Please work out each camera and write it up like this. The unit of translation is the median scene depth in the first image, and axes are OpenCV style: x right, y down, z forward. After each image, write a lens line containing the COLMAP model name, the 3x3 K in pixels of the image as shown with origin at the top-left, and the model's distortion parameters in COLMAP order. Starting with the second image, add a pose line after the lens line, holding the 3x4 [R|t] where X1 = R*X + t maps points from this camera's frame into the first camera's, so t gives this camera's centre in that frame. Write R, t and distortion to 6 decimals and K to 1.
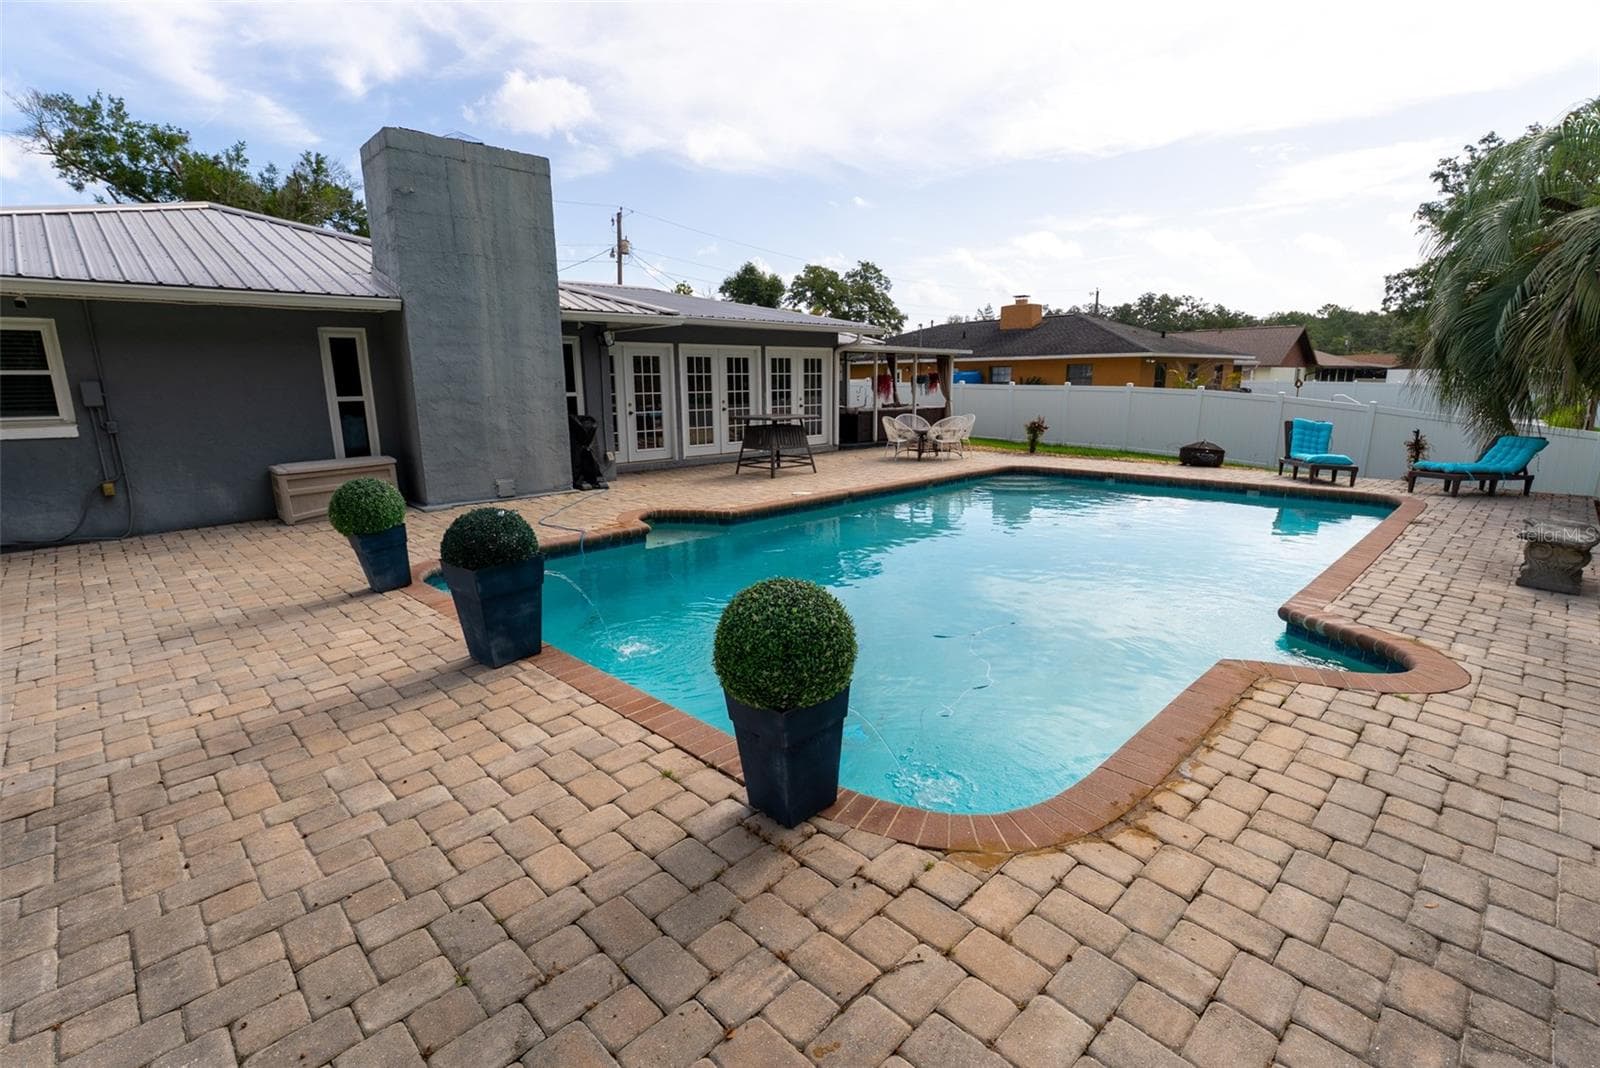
lens RADIAL K [[743.1, 0, 806.1], [0, 743.1, 540.5], [0, 0, 1]] dist [-0.000114, -0.000348]
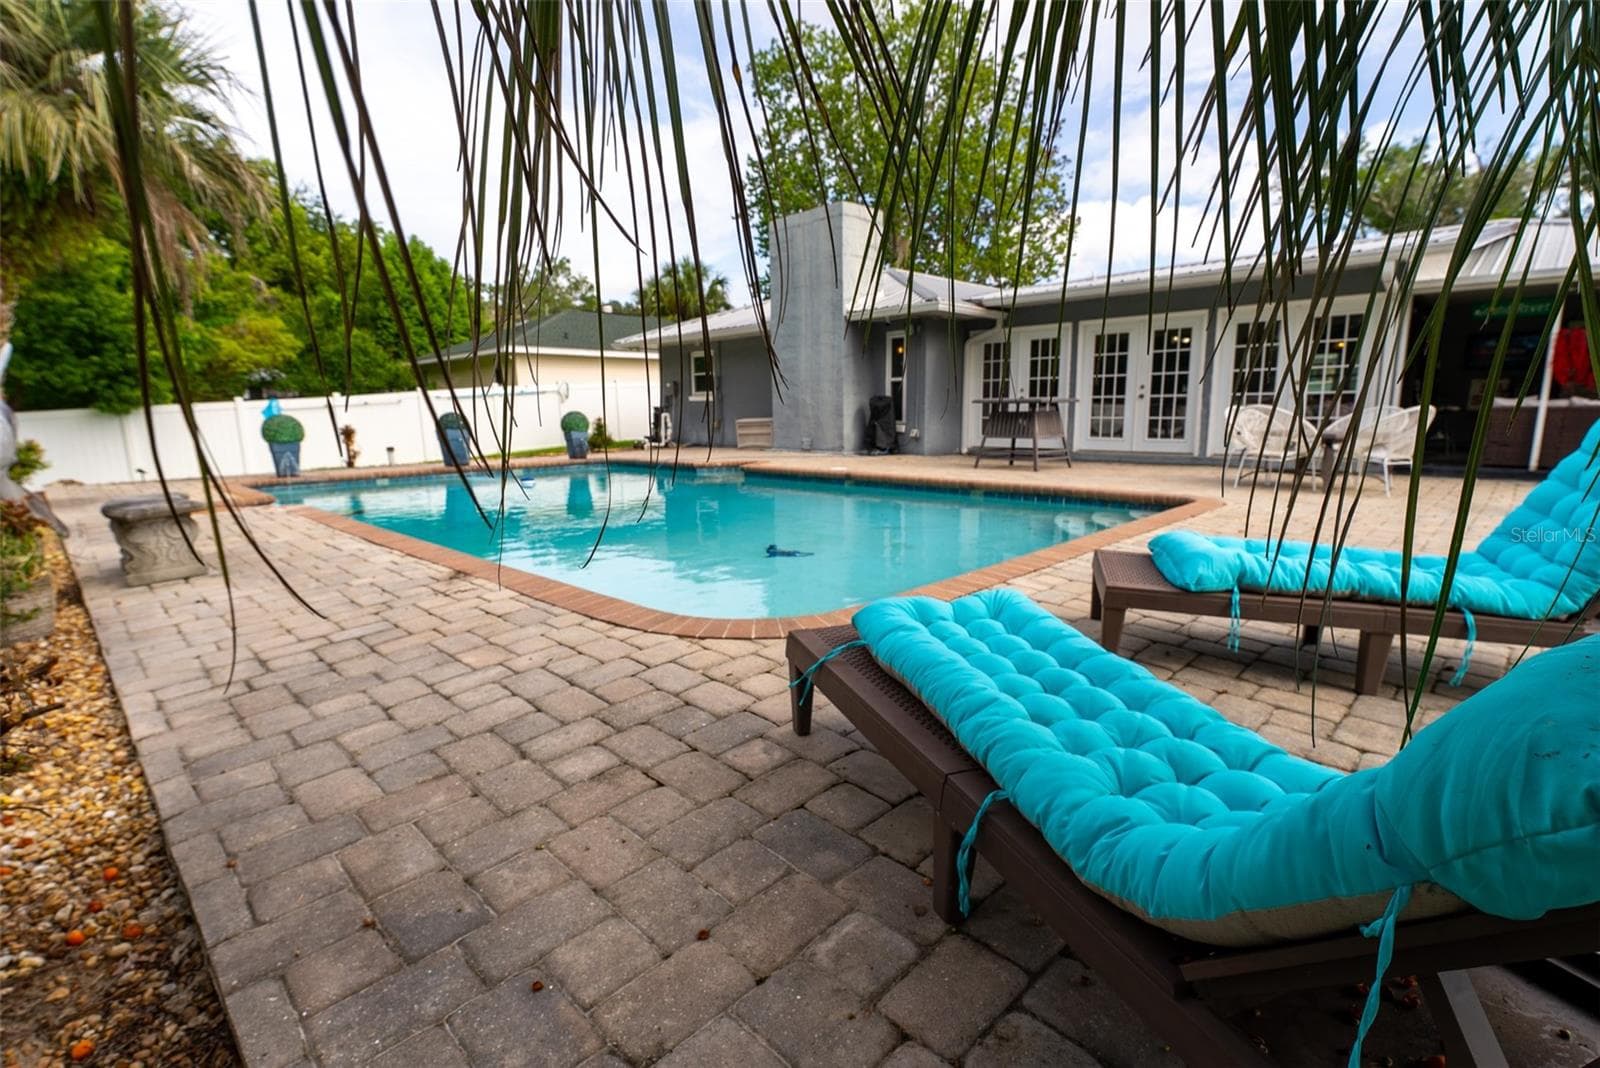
lens RADIAL K [[743.1, 0, 806.1], [0, 743.1, 540.5], [0, 0, 1]] dist [-0.000114, -0.000348]
pose [[0.021997, 0.185314, -0.982433, 0.710105], [-0.200487, 0.963527, 0.177259, -0.098197], [0.979449, 0.193066, 0.058348, 0.641351]]
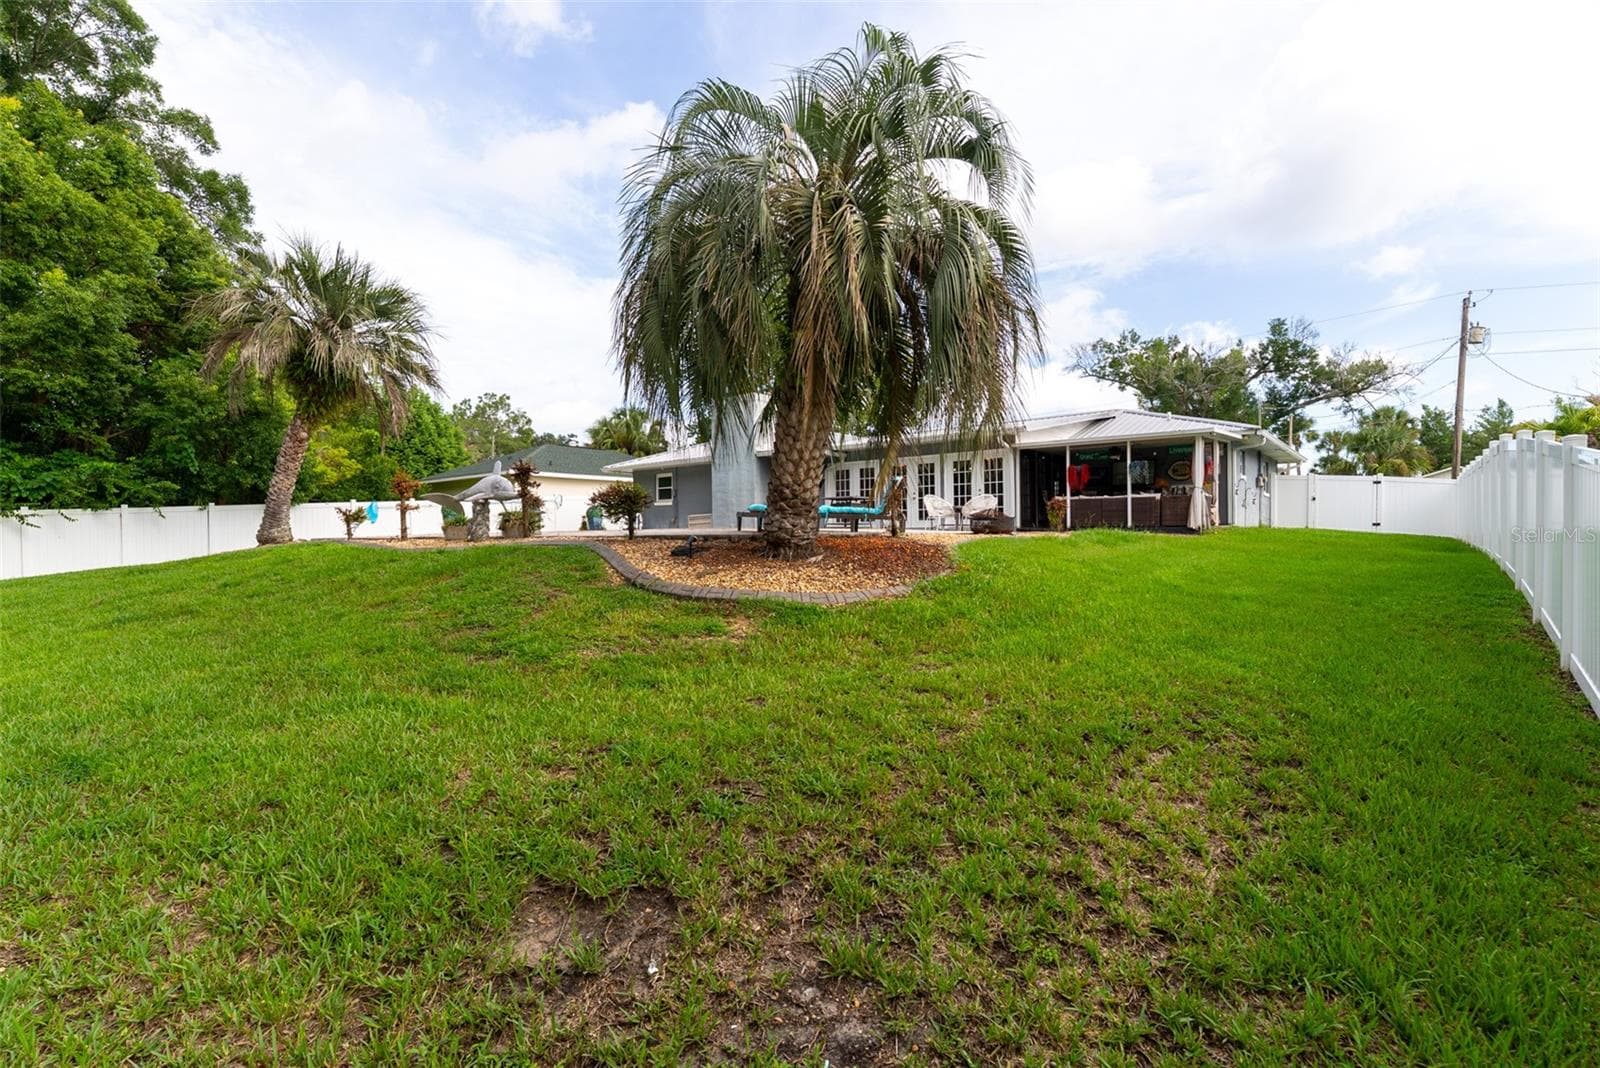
lens RADIAL K [[743.1, 0, 806.1], [0, 743.1, 540.5], [0, 0, 1]] dist [-0.000114, -0.000348]
pose [[0.127787, 0.014341, -0.991698, 1.366743], [-0.203503, 0.979000, -0.012065, -0.032271], [0.970699, 0.203355, 0.128022, 0.628021]]
